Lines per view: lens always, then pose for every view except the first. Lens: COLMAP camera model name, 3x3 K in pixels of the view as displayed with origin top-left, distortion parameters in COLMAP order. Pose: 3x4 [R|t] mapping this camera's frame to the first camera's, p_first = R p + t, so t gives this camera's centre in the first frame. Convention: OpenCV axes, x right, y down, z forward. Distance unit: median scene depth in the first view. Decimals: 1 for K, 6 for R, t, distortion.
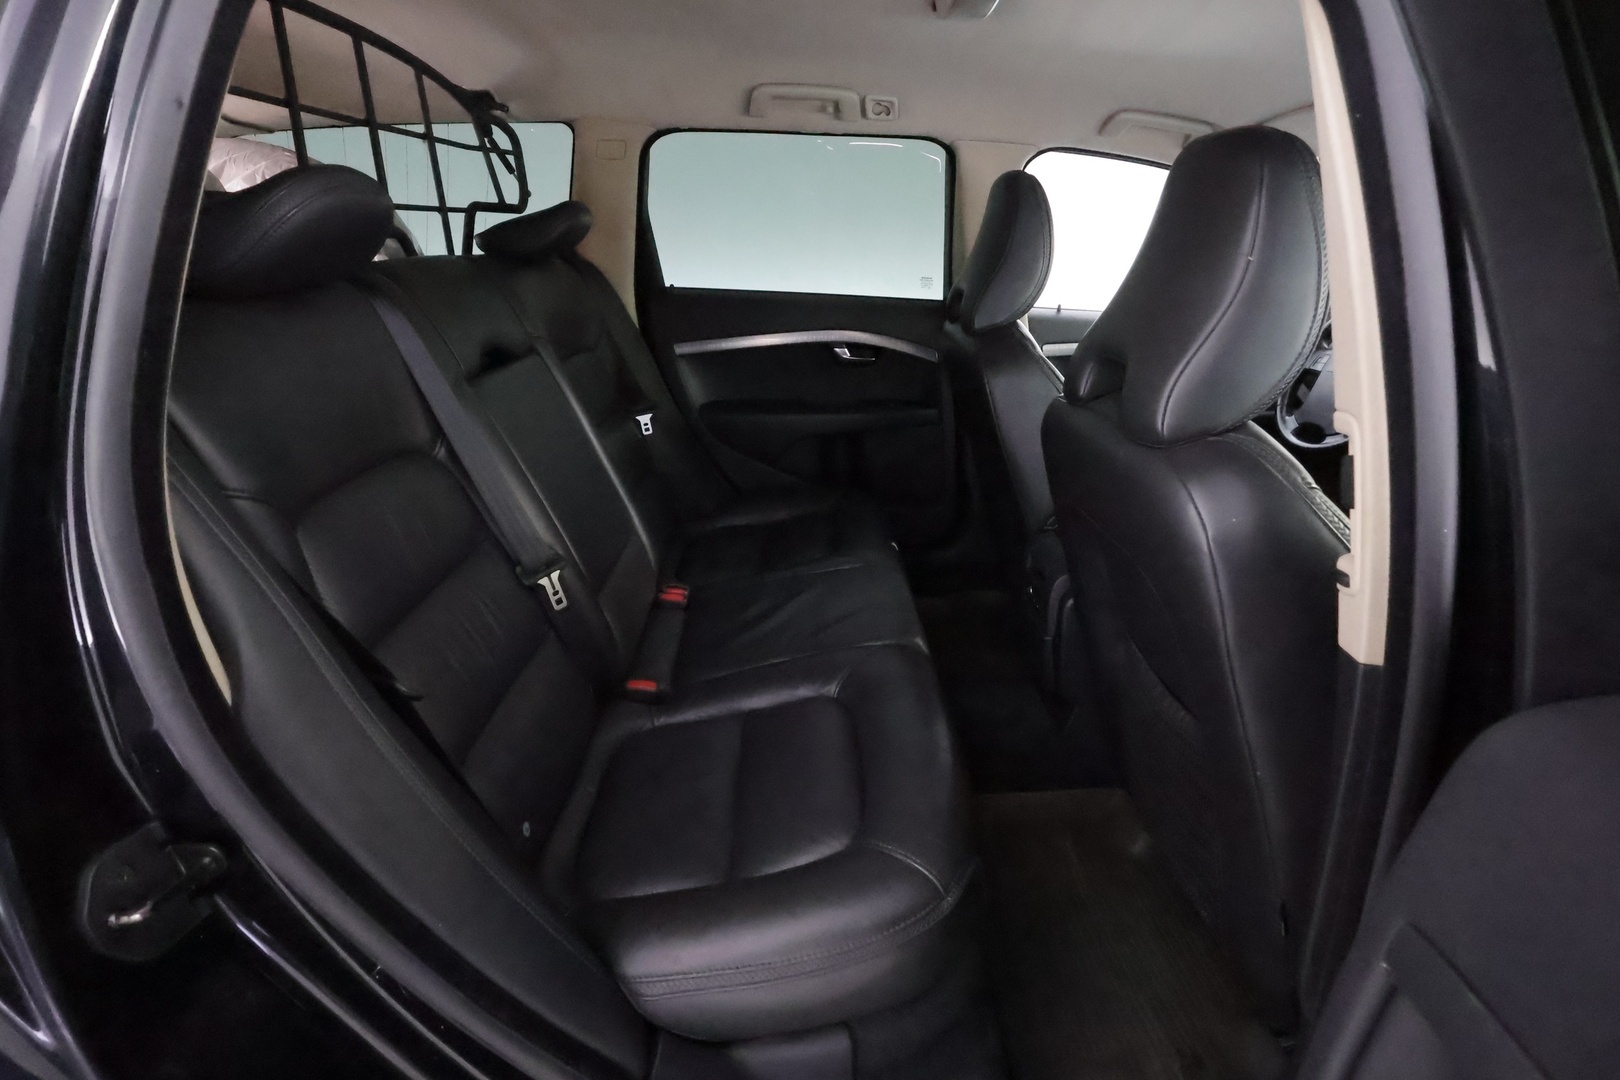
lens RADIAL K [[795.0, 0, 810.0], [0, 795.0, 540.0], [0, 0, 1]] dist [-0.001723, 0.000202]
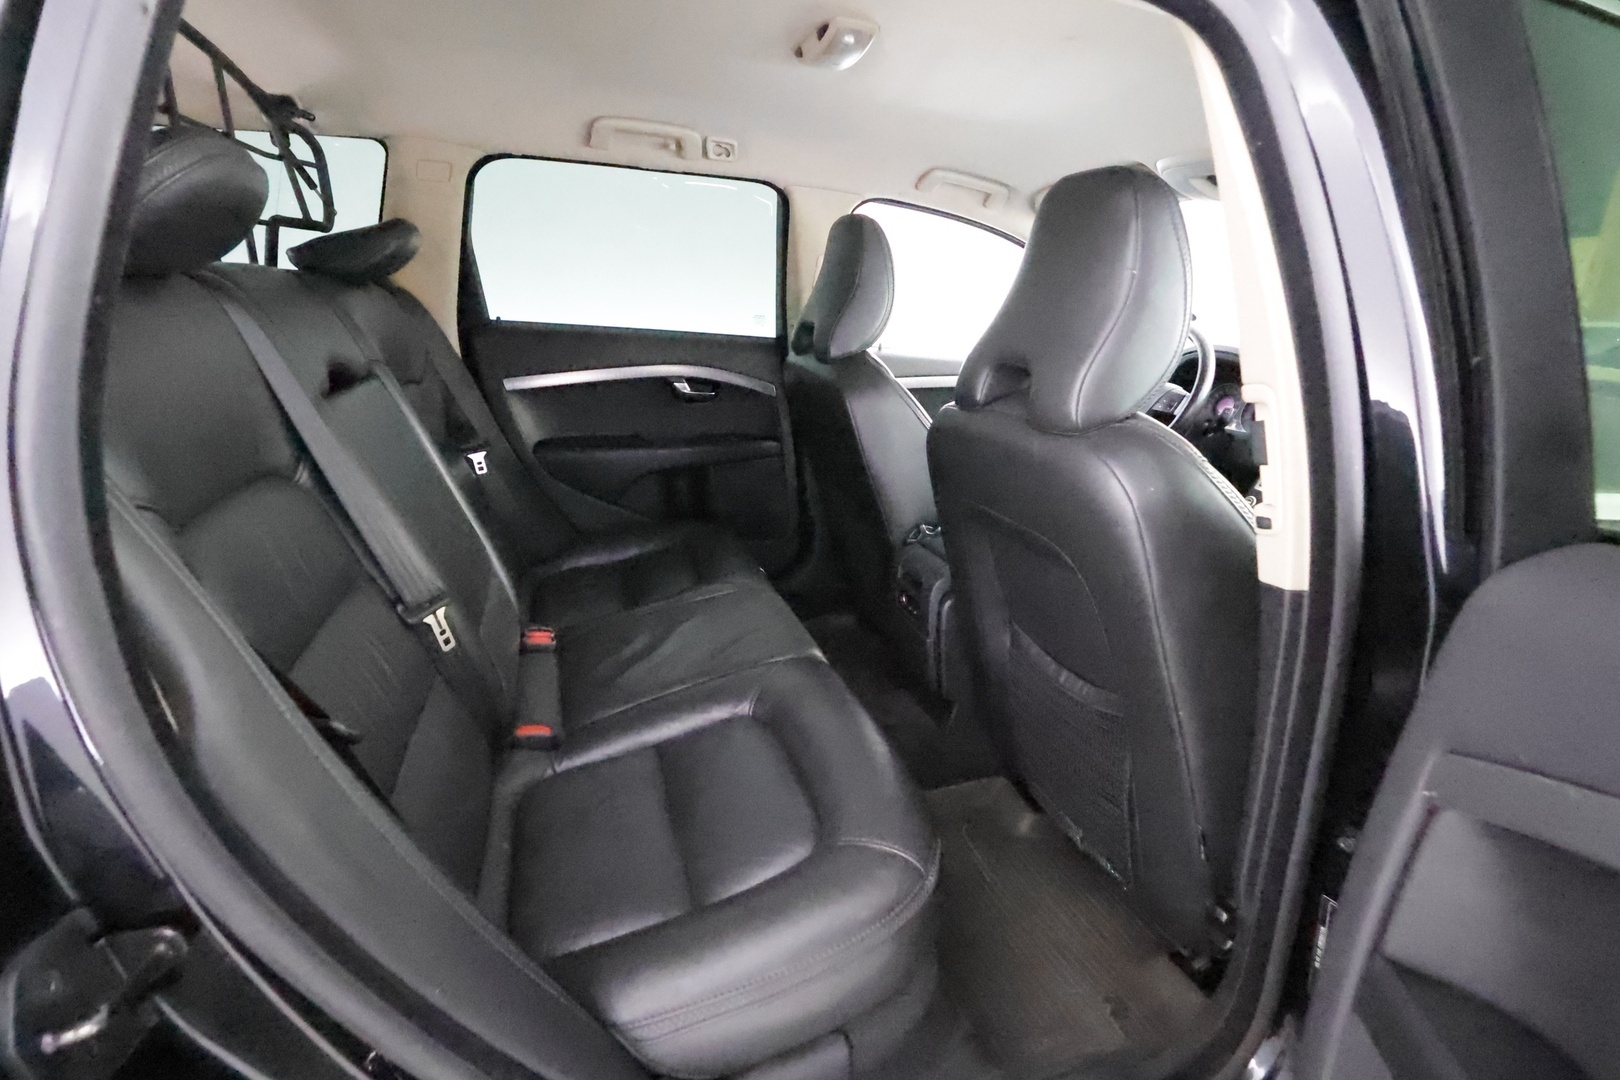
lens RADIAL K [[795.0, 0, 810.0], [0, 795.0, 540.0], [0, 0, 1]] dist [-0.001723, 0.000202]
pose [[0.958355, -0.057109, 0.279812, -0.125594], [0.076920, 0.995210, -0.060329, 0.036619], [-0.275026, 0.079340, 0.958158, 0.015811]]
